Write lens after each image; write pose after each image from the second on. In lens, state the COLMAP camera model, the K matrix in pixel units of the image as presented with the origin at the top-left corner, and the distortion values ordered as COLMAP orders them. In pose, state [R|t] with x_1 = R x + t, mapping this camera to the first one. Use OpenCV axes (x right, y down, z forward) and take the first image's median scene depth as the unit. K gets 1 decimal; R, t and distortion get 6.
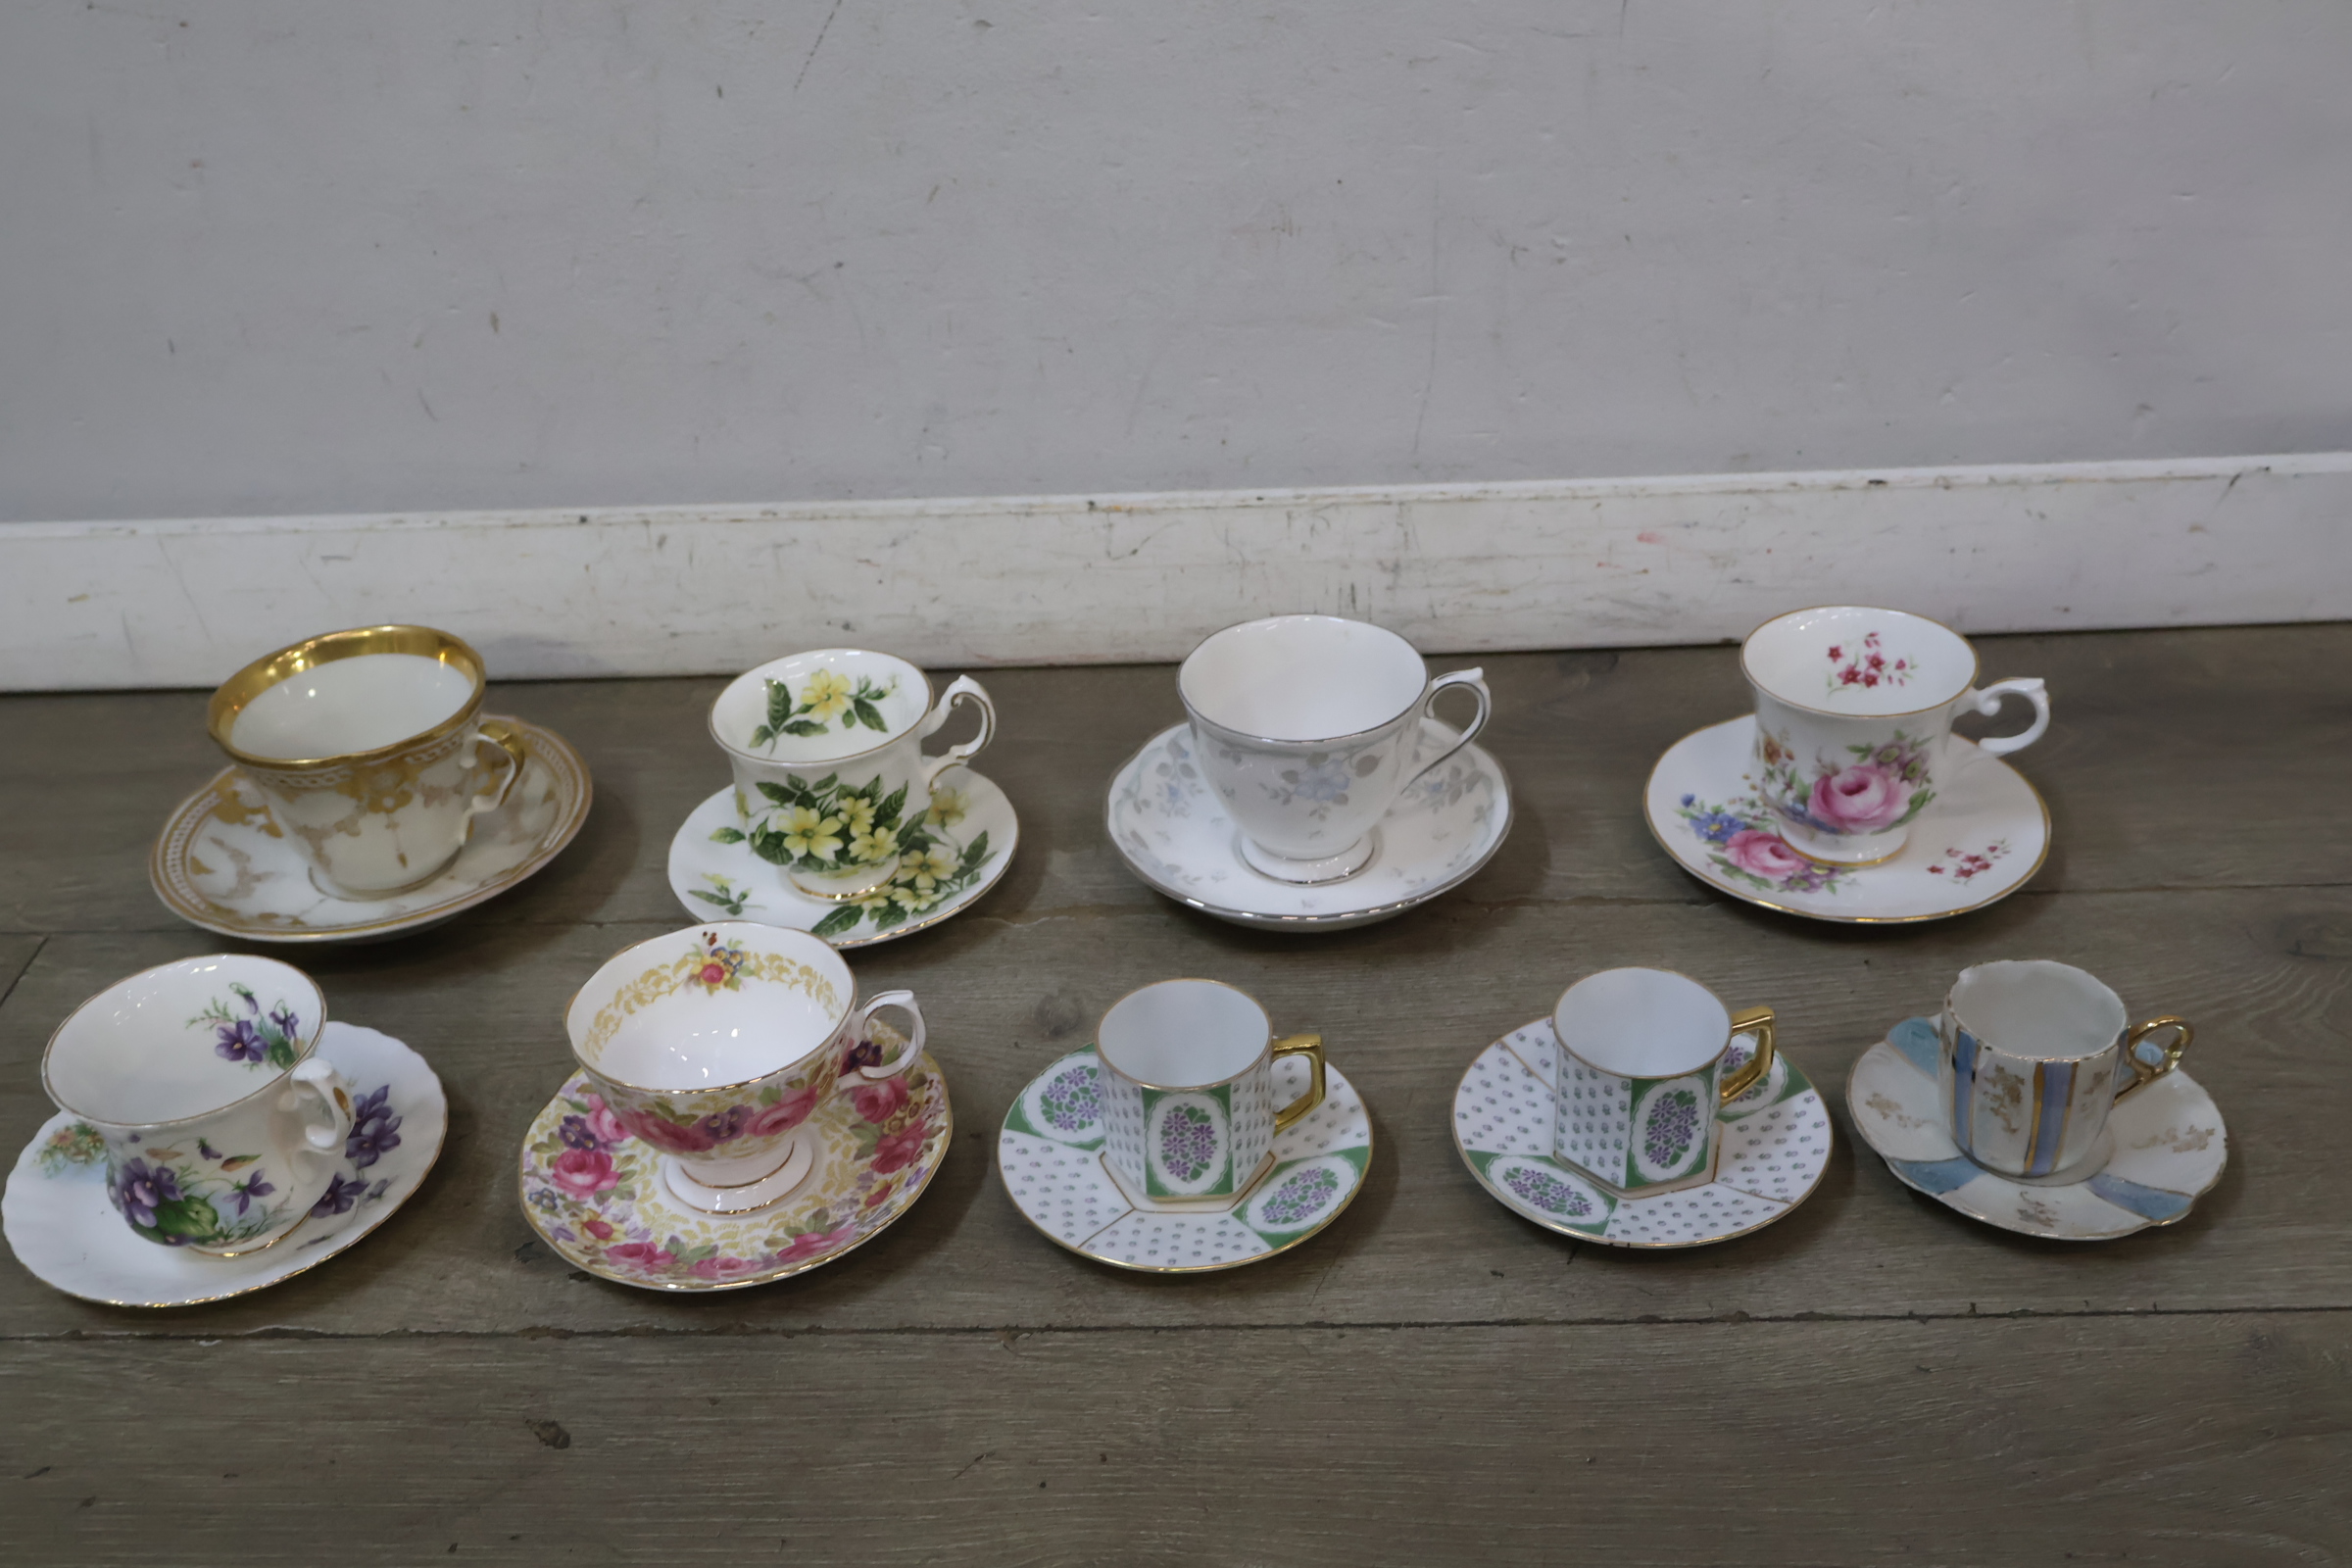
lens RADIAL K [[2493.7, 0, 1173.2], [0, 2493.7, 789.6], [0, 0, 1]] dist [0.000943, 0.000000]
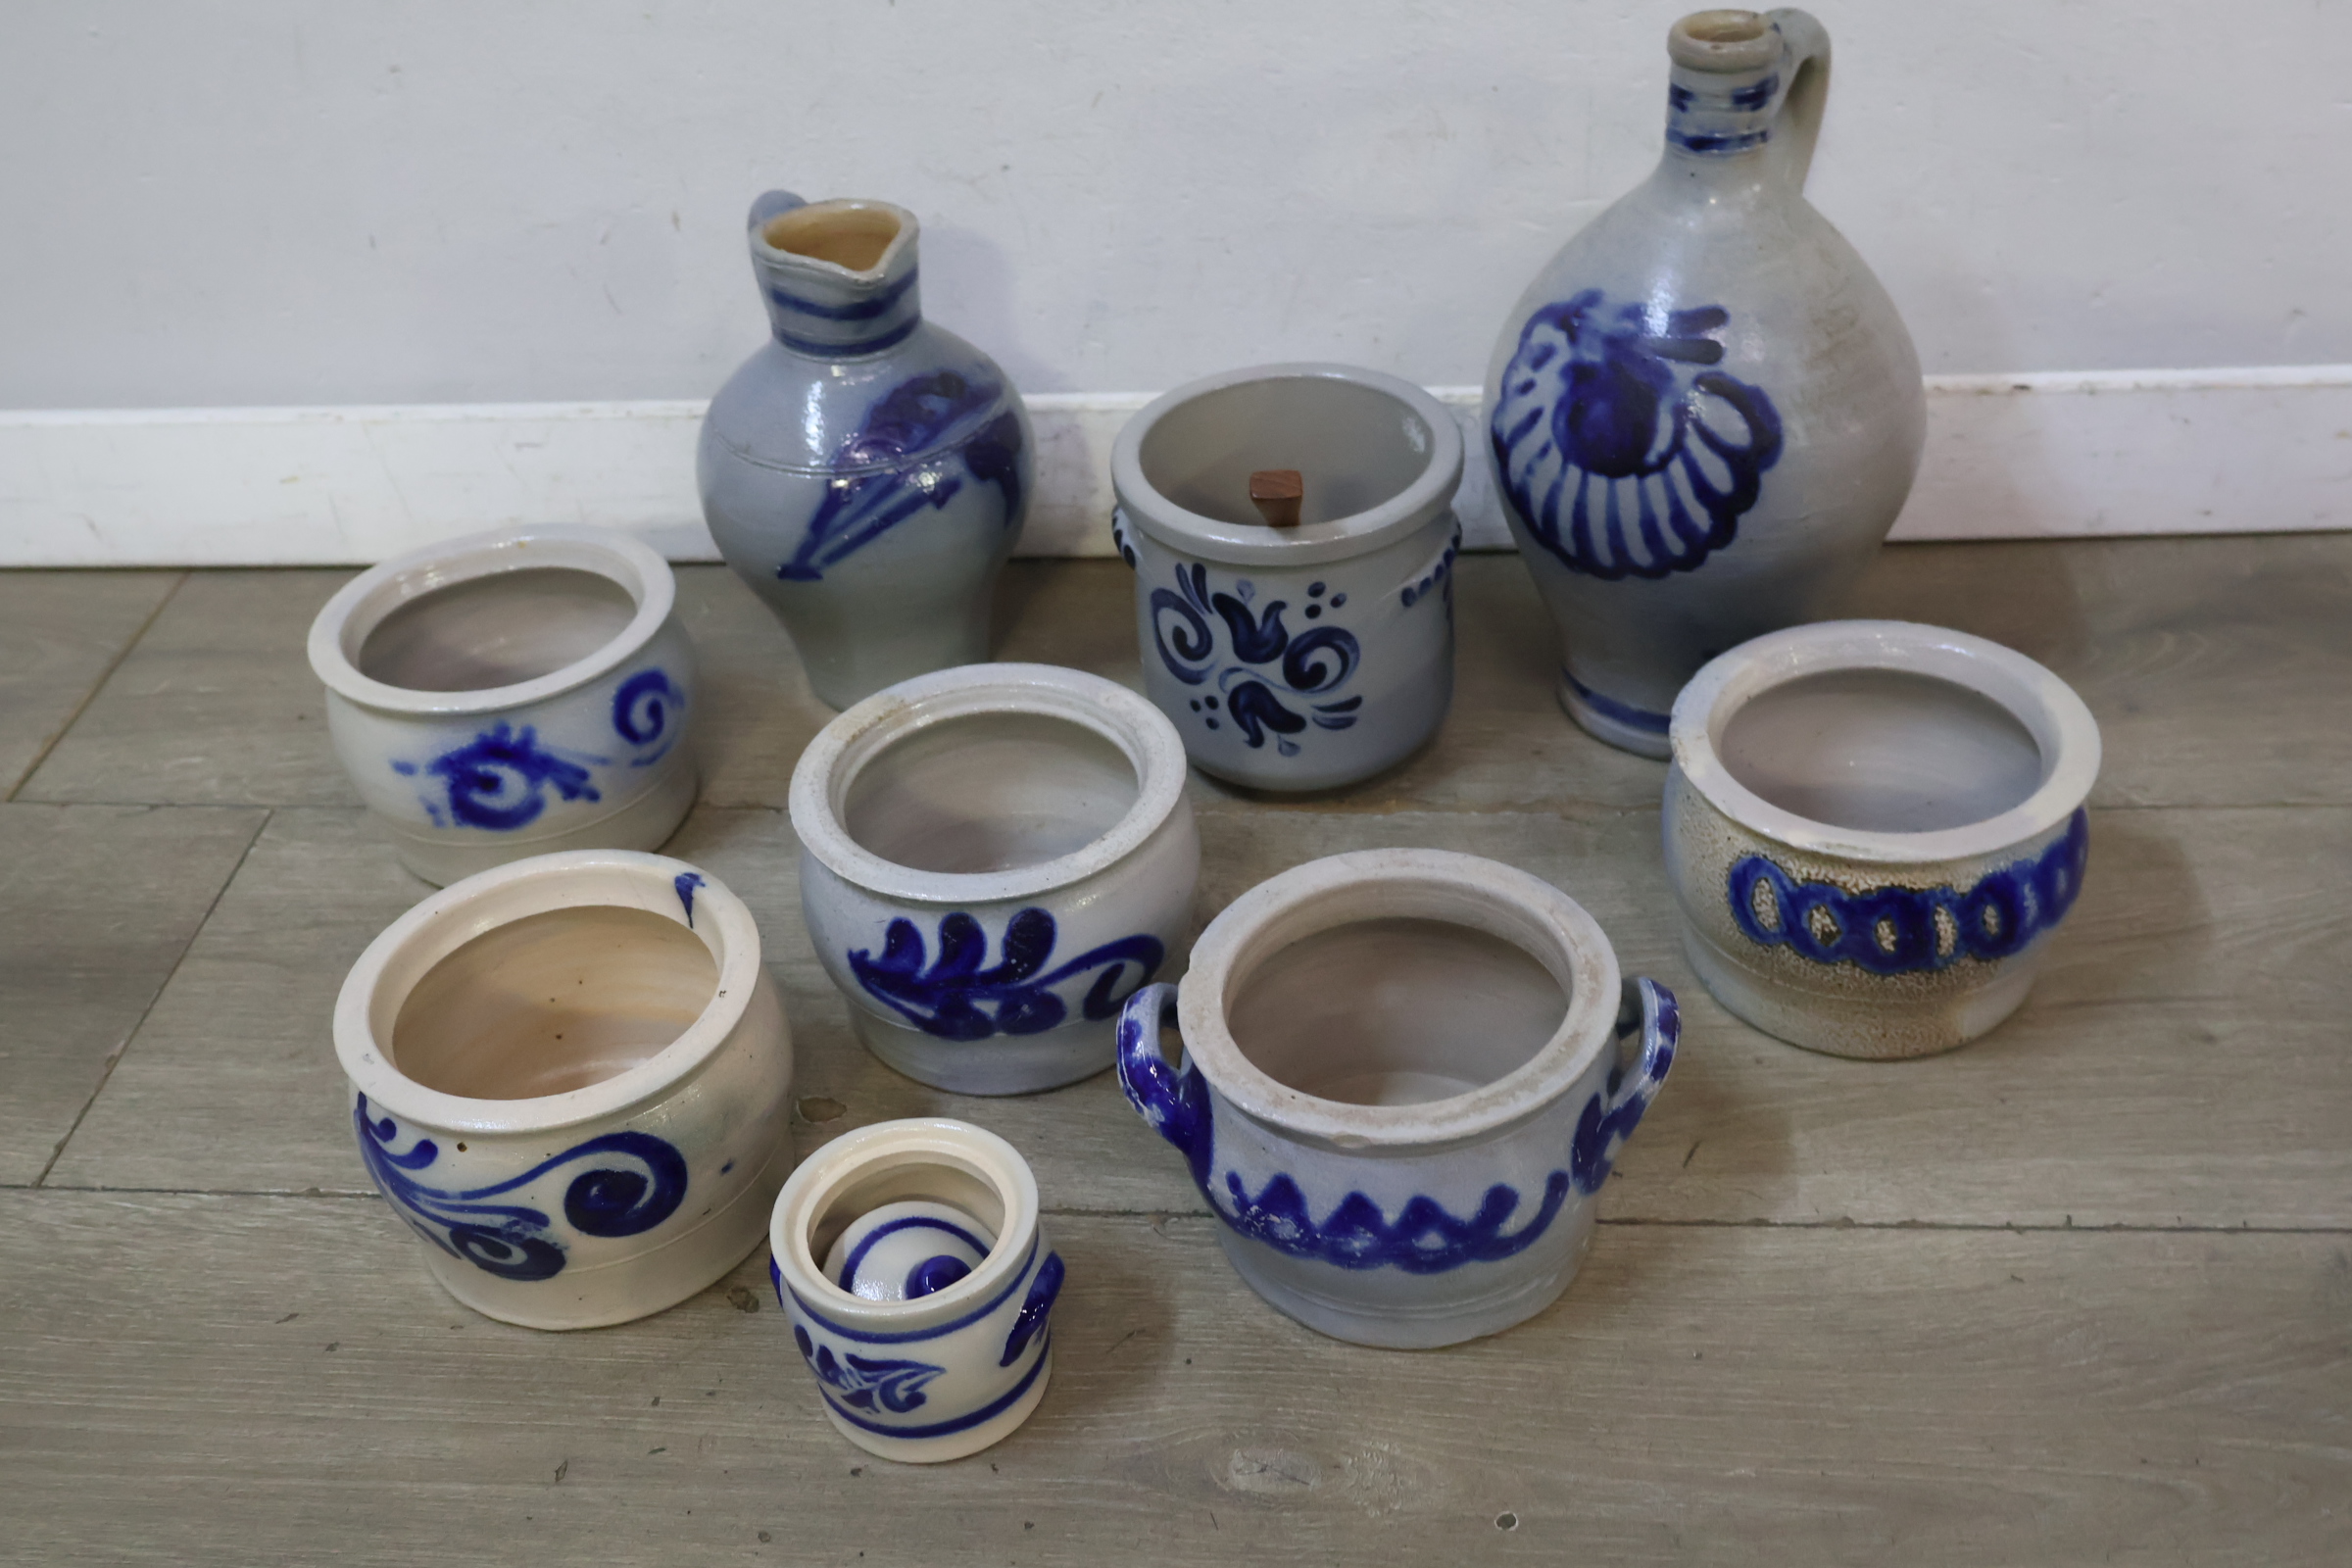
lens RADIAL K [[2493.7, 0, 1166.9], [0, 2493.7, 790.8], [0, 0, 1]] dist [0.000943, 0.000000]
pose [[0.997937, 0.017562, -0.061754, 0.000962], [-0.012317, 0.996363, 0.084310, -0.048681], [0.063010, -0.083376, 0.994524, -0.050637]]
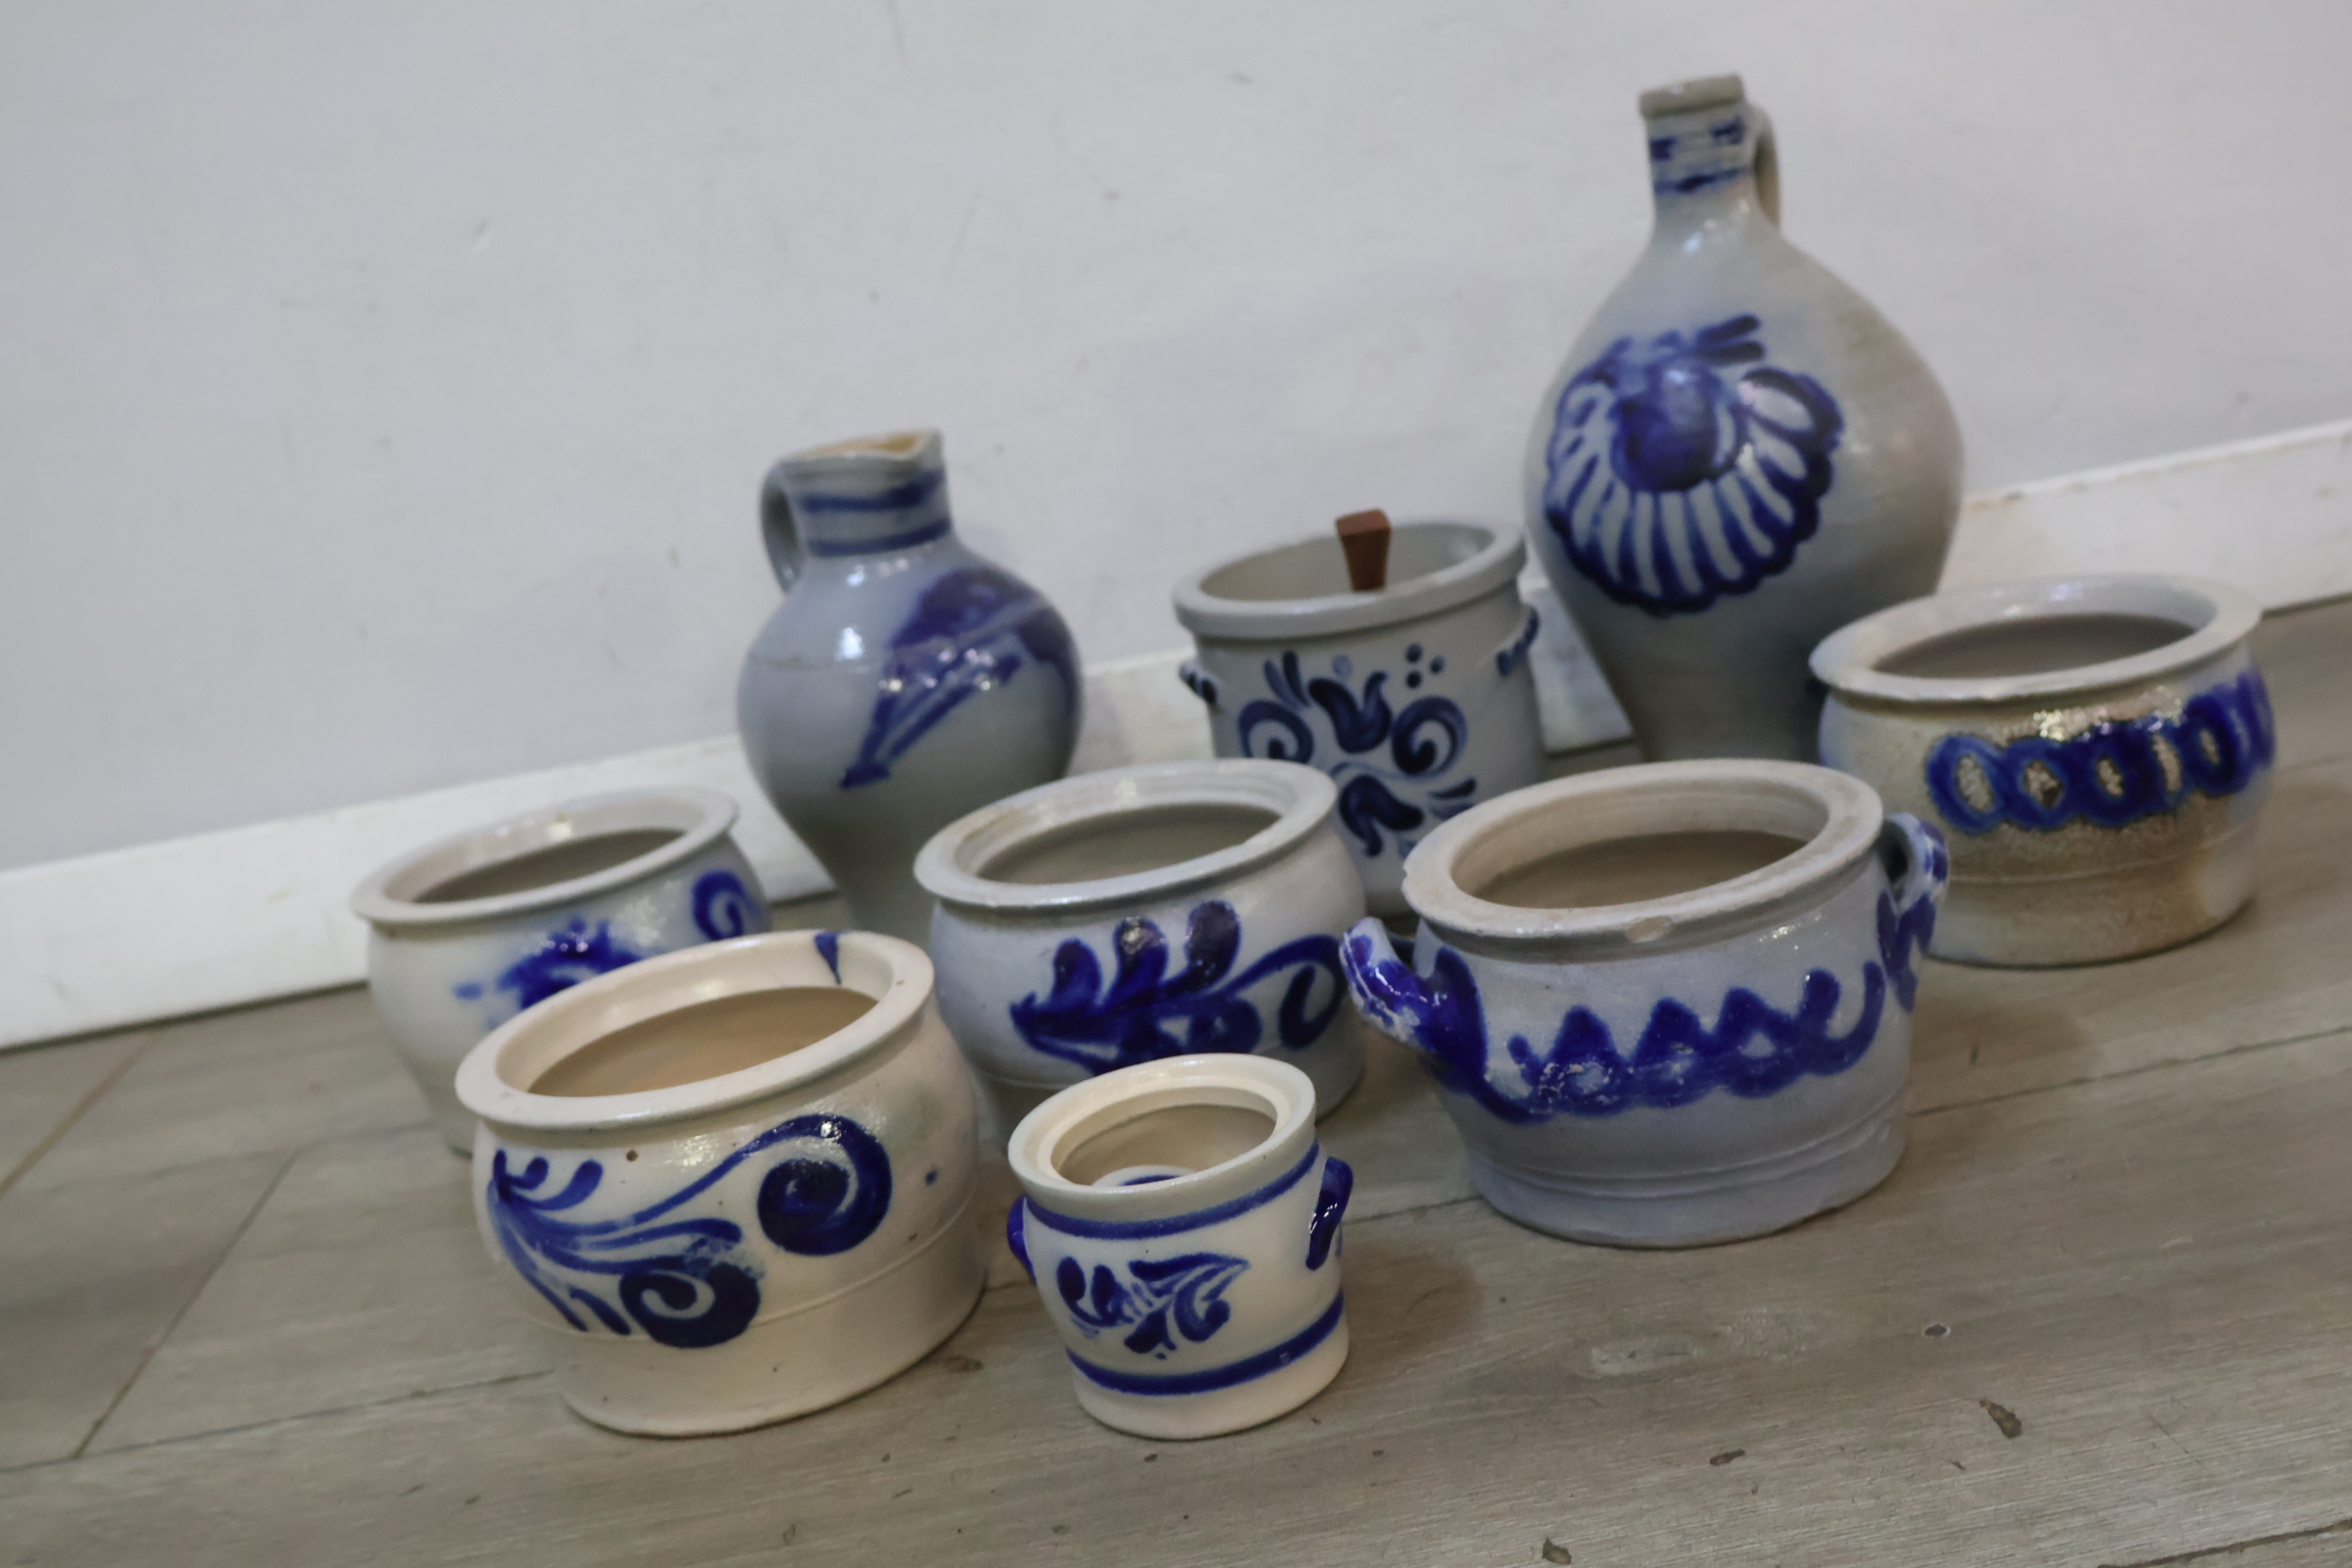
lens RADIAL K [[2493.7, 0, 1173.2], [0, 2493.7, 753.5], [0, 0, 1]] dist [0.000943, 0.000000]
pose [[0.987773, -0.151602, 0.036363, -0.139849], [0.155587, 0.943775, -0.291686, 0.268179], [0.009902, 0.293777, 0.955823, 0.040587]]
